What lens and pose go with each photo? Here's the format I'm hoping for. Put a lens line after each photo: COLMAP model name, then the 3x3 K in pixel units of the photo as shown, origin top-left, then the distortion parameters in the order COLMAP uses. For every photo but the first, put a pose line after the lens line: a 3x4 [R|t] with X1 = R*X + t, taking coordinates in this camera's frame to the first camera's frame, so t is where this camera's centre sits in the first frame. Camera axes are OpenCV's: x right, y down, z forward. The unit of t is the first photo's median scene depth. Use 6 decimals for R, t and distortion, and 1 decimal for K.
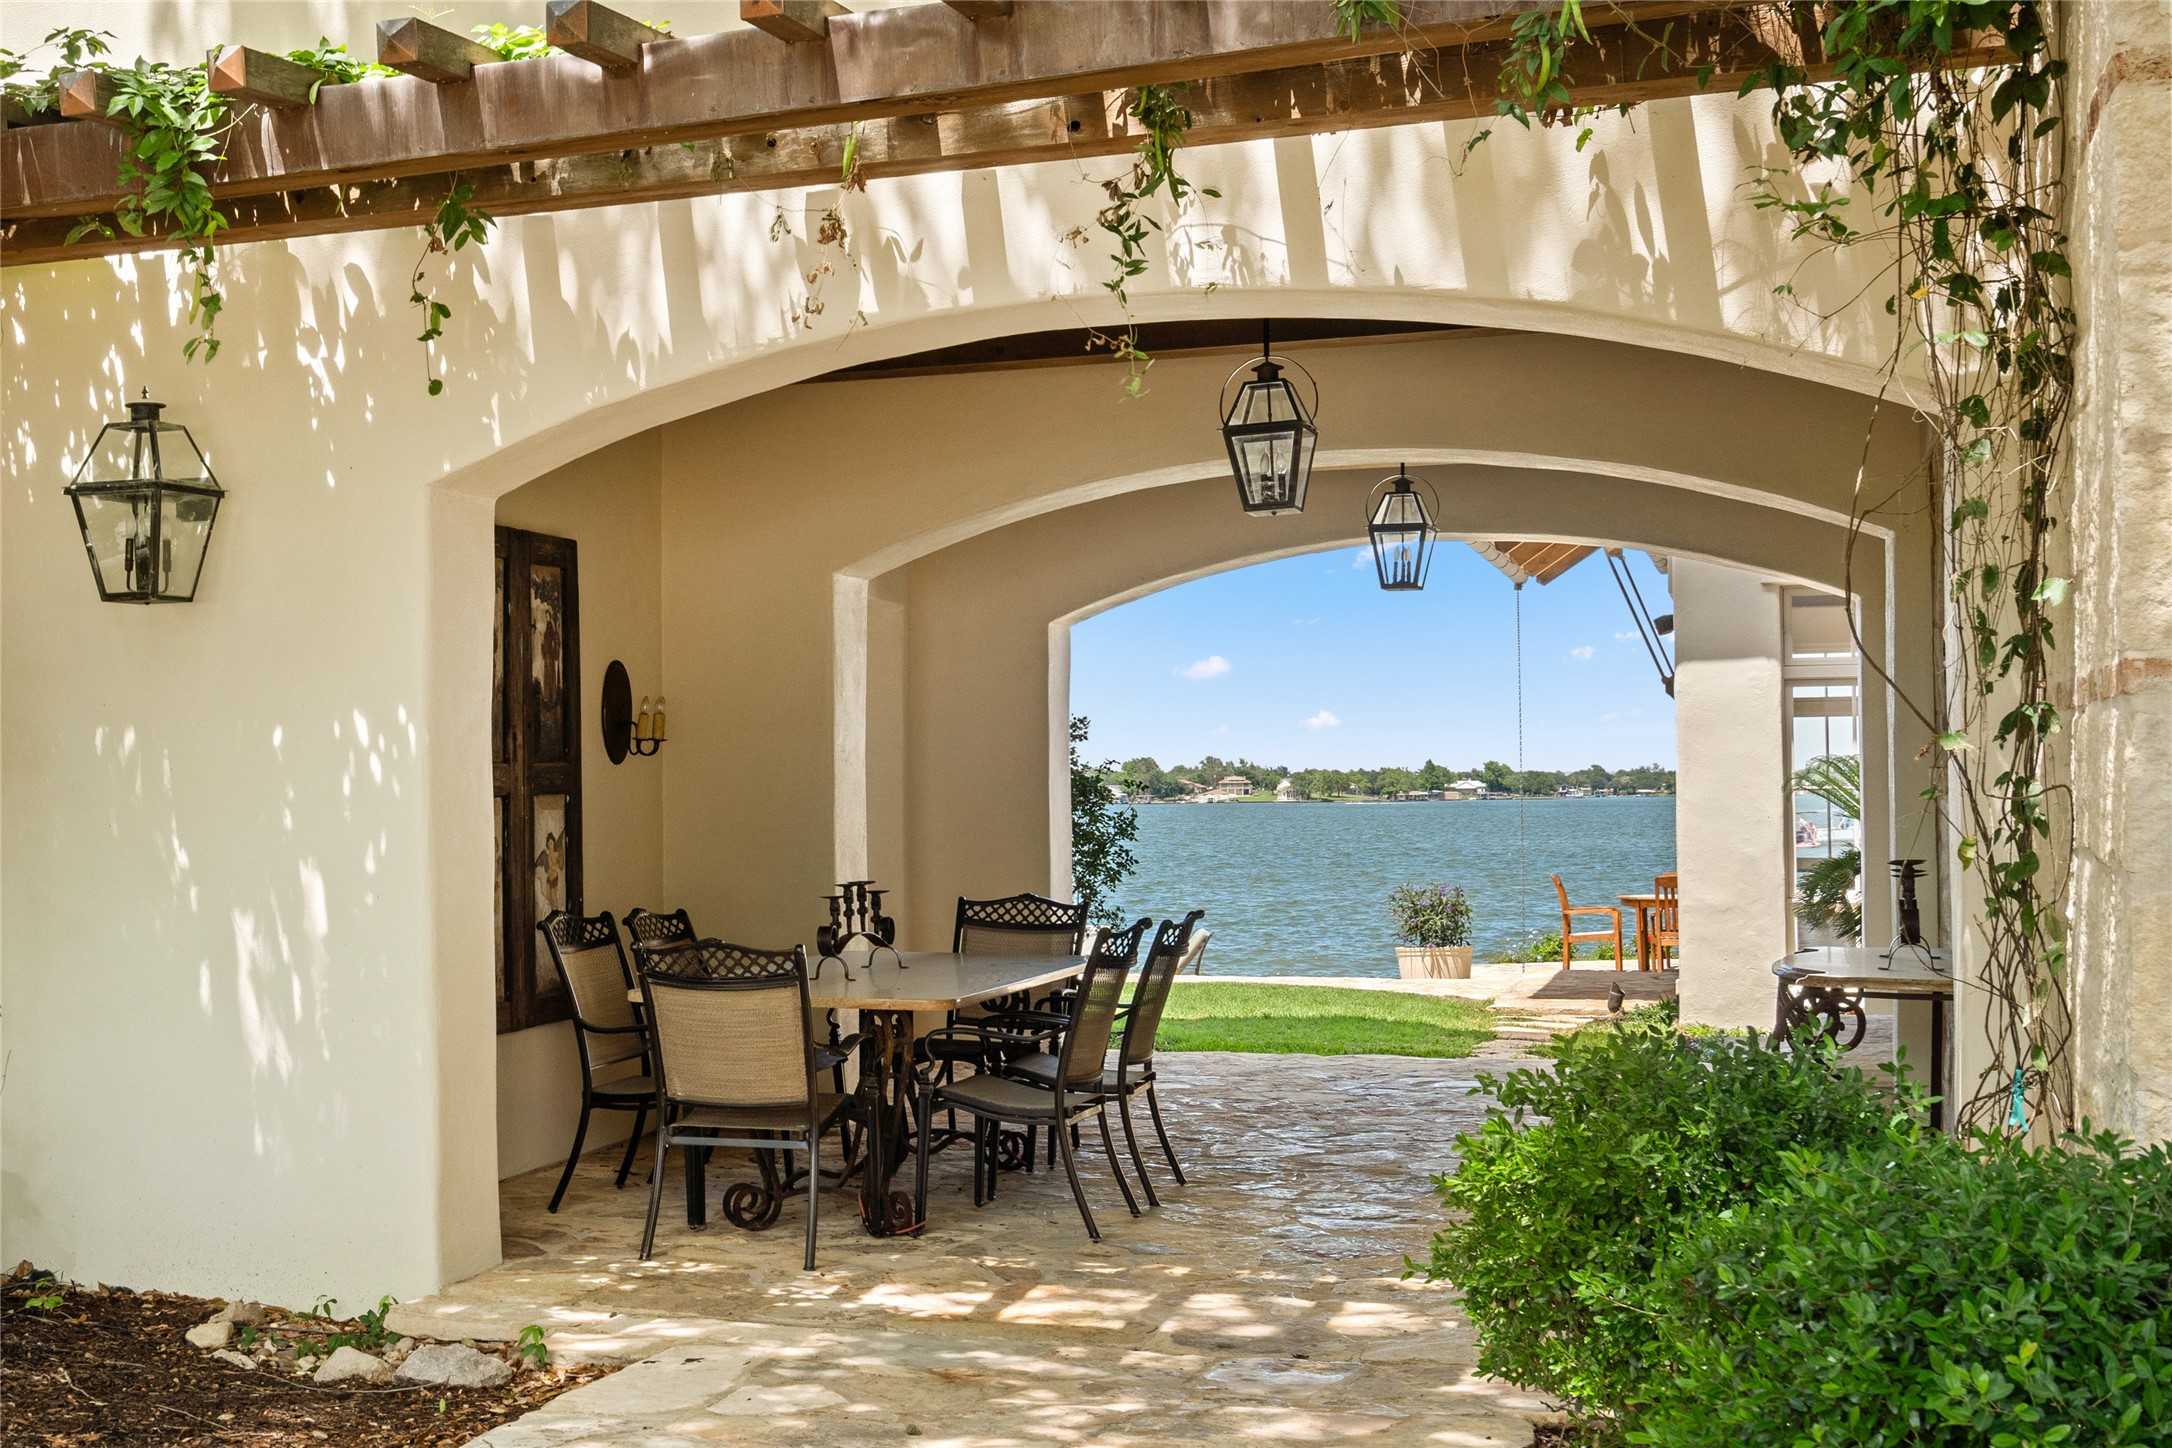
lens RADIAL K [[2148.3, 0, 1086.0], [0, 2148.3, 724.0], [0, 0, 1]] dist [-0.017498, -0.013974]
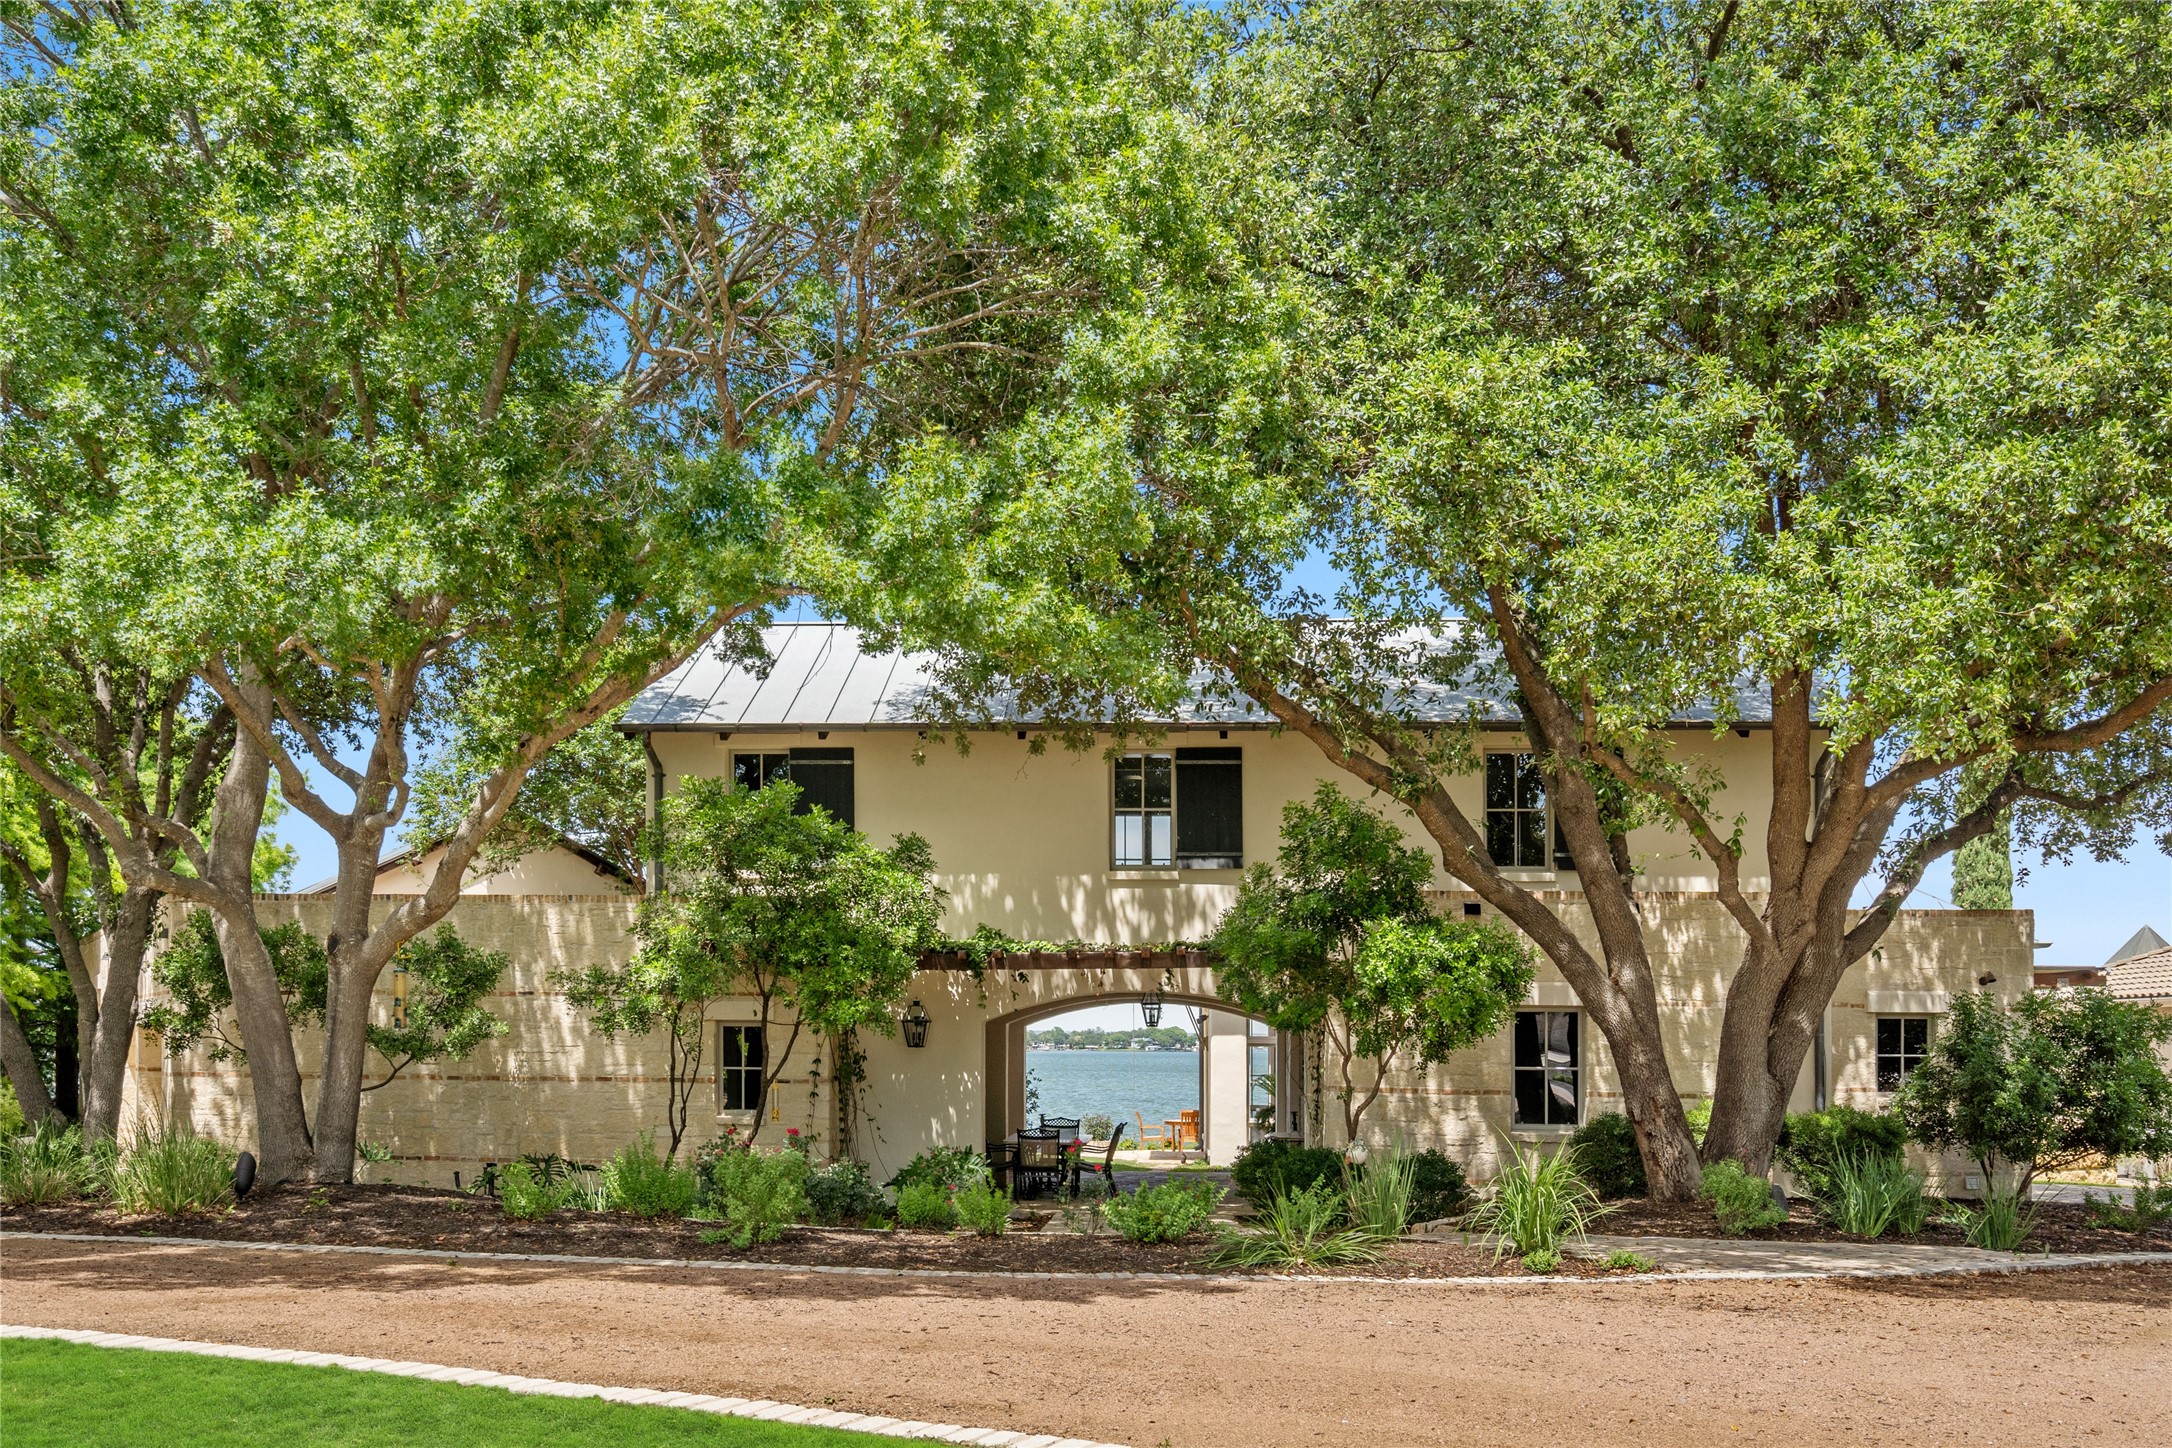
lens RADIAL K [[1919.2, 0, 1086.0], [0, 1919.2, 724.0], [0, 0, 1]] dist [-0.160246, -0.000465]
pose [[0.961082, 0.066265, 0.268197, -1.187141], [-0.032424, 0.991154, -0.128698, -0.220244], [-0.274352, 0.114993, 0.954729, -2.847169]]
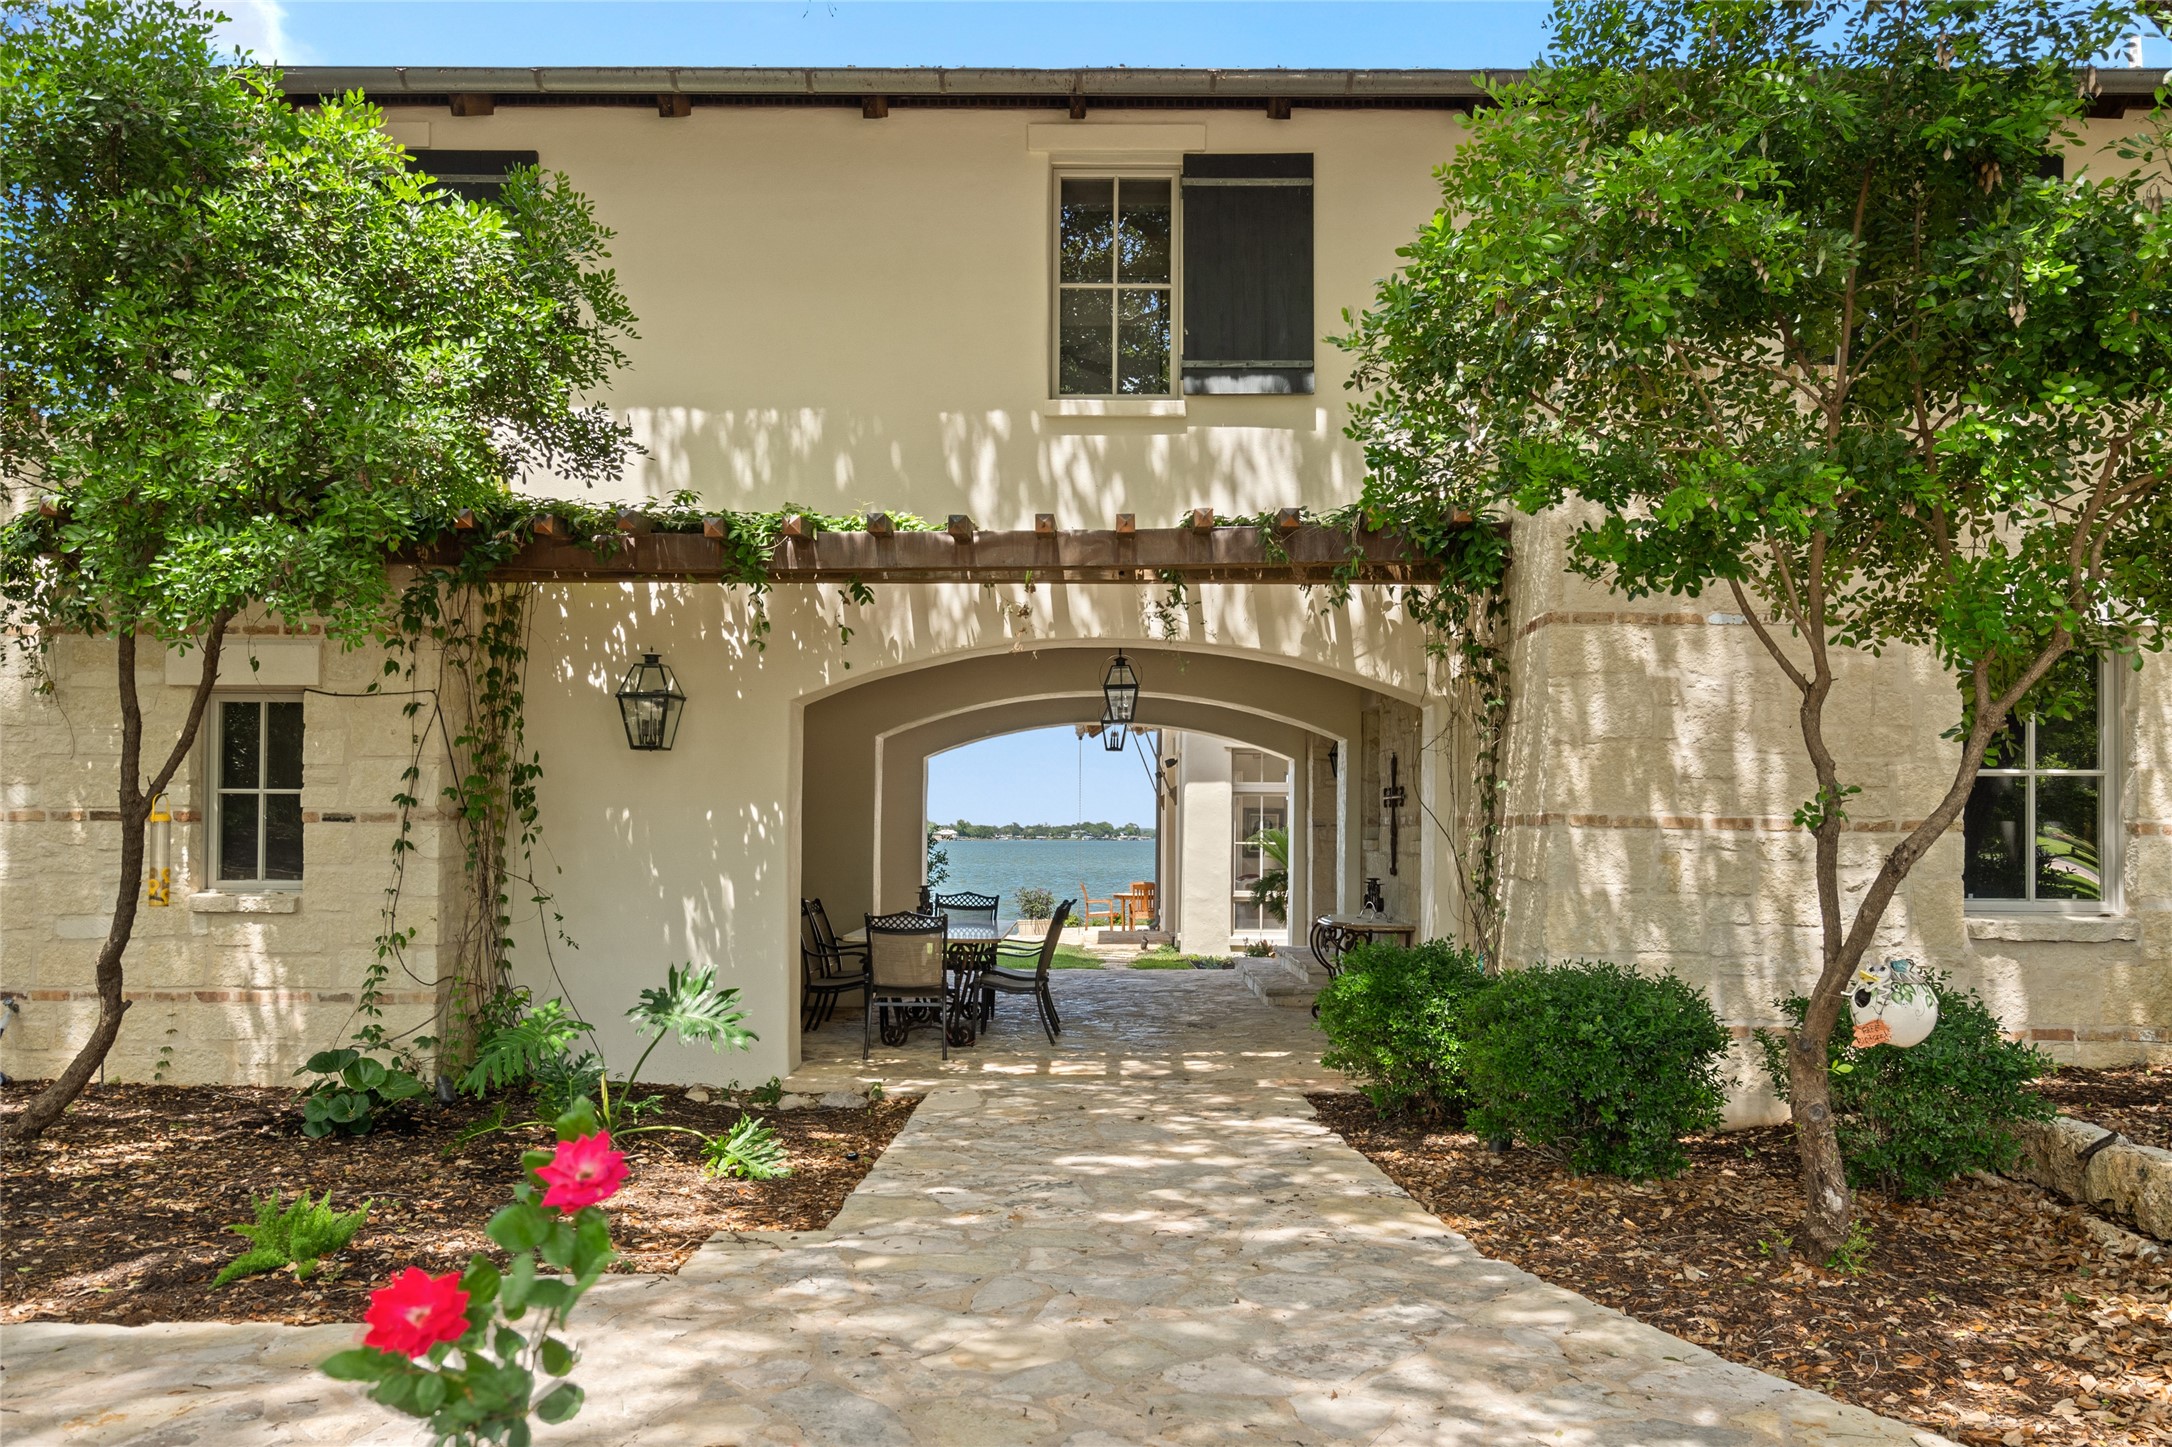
lens RADIAL K [[1251.6, 0, 1085.7], [0, 1251.6, 762.0], [0, 0, 1]] dist [-0.069654, -0.000191]
pose [[0.949929, 0.034297, 0.310578, -0.406235], [-0.026211, 0.999201, -0.030173, -0.019013], [-0.311365, 0.020522, 0.950069, -0.277012]]
